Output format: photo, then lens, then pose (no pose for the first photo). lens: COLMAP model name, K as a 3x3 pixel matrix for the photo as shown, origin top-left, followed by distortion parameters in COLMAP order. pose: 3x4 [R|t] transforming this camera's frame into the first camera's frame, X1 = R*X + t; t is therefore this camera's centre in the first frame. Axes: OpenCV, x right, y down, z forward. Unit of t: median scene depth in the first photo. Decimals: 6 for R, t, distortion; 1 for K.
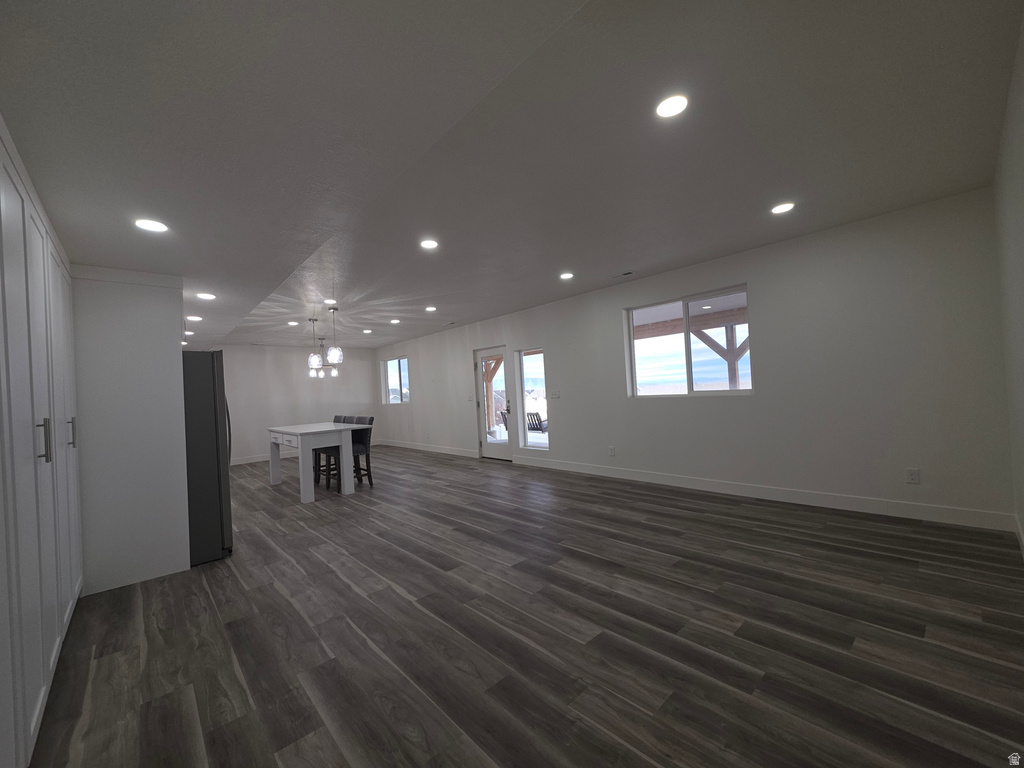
lens RADIAL K [[407.9, 0, 508.9], [0, 407.9, 386.3], [0, 0, 1]] dist [0.000146, 0.000132]
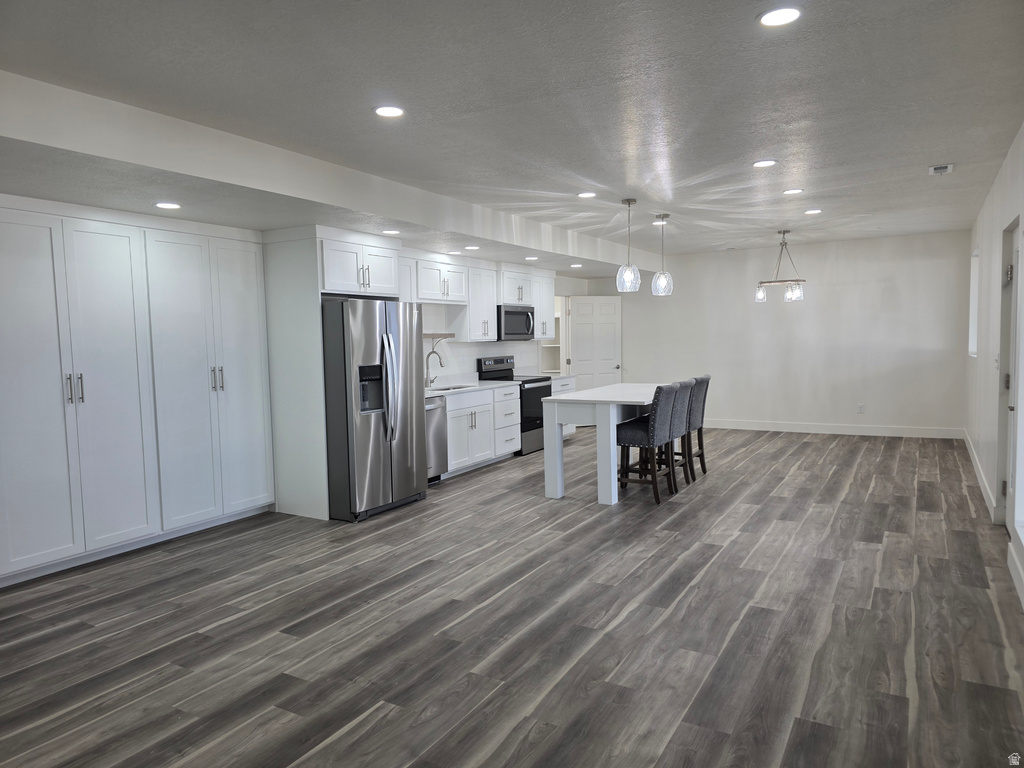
lens RADIAL K [[685.0, 0, 510.6], [0, 685.0, 388.2], [0, 0, 1]] dist [0.066840, -0.064348]
pose [[0.297355, 0.121376, -0.947020, 1.061304], [0.015766, 0.991127, 0.131980, -0.108158], [0.954637, -0.054175, 0.292803, 1.083233]]
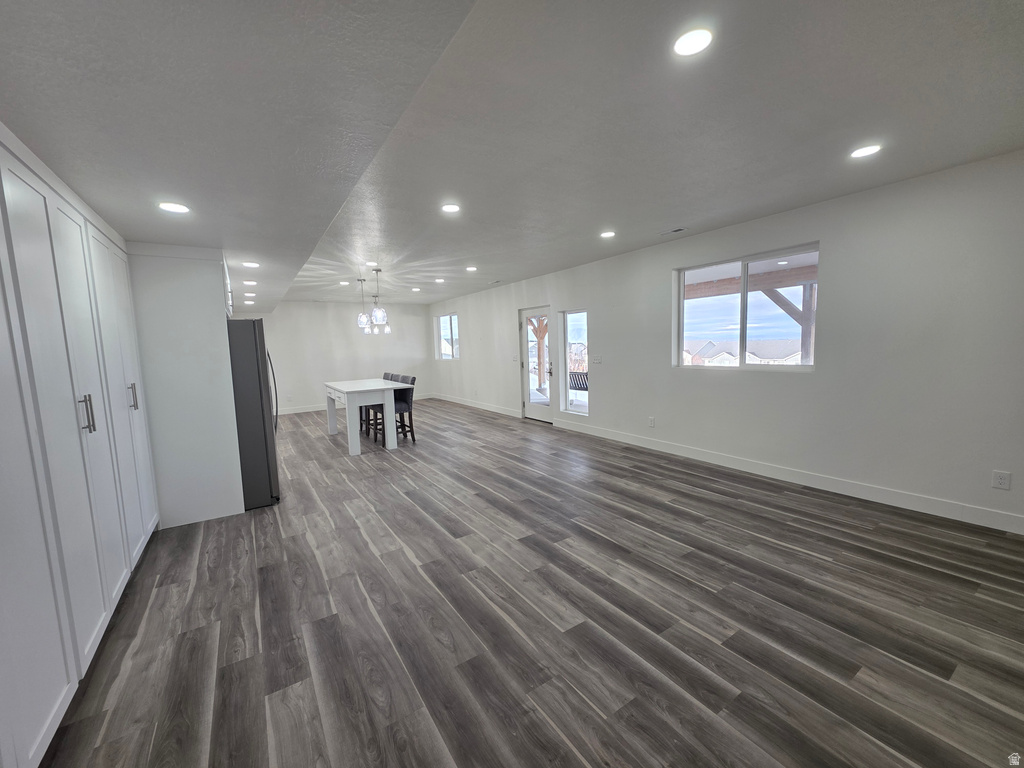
lens RADIAL K [[407.9, 0, 507.7], [0, 407.9, 385.3], [0, 0, 1]] dist [-0.000030, 0.000618]
pose [[0.986857, 0.038027, -0.157056, 0.131594], [-0.019301, 0.992698, 0.119076, -0.066071], [0.160437, -0.114480, 0.980385, 0.039811]]
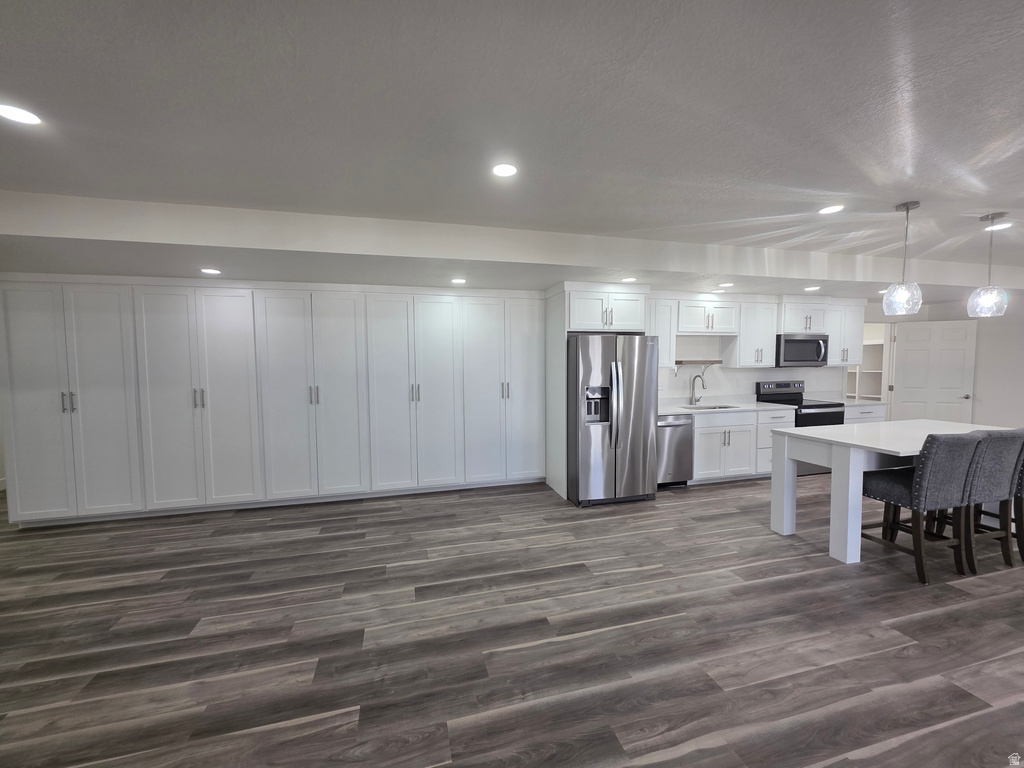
lens RADIAL K [[407.9, 0, 507.7], [0, 407.9, 385.3], [0, 0, 1]] dist [-0.000030, 0.000618]
pose [[-0.460229, 0.110203, -0.880934, 0.531832], [0.045784, 0.993892, 0.100415, -0.088807], [0.886619, 0.005881, -0.462464, 1.659730]]
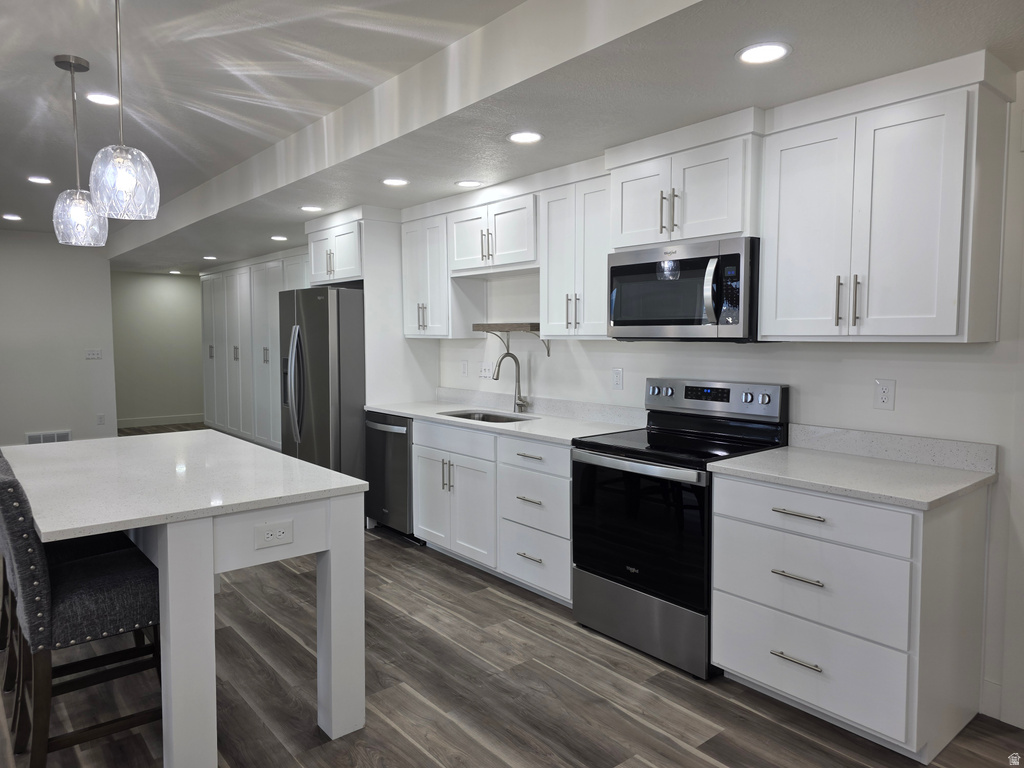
lens RADIAL K [[688.5, 0, 515.4], [0, 688.5, 378.8], [0, 0, 1]] dist [0.071424, -0.062253]
pose [[-0.997524, 0.054131, 0.044892, -1.586623], [0.056407, 0.997099, 0.051102, 0.070892], [-0.041996, 0.053507, -0.997684, 3.133420]]
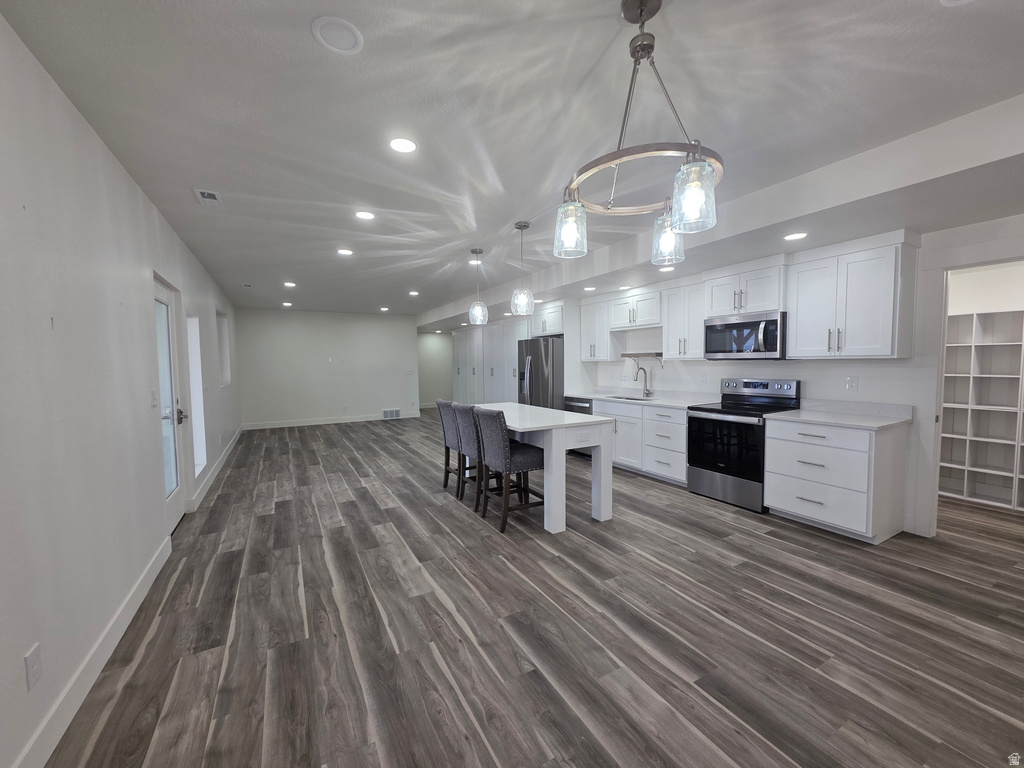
lens RADIAL K [[407.9, 0, 507.7], [0, 407.9, 385.3], [0, 0, 1]] dist [-0.000030, 0.000618]
pose [[-0.971524, 0.055473, 0.230355, -1.331874], [0.064881, 0.997332, 0.033464, 0.069632], [-0.227884, 0.047457, -0.972531, 3.565794]]
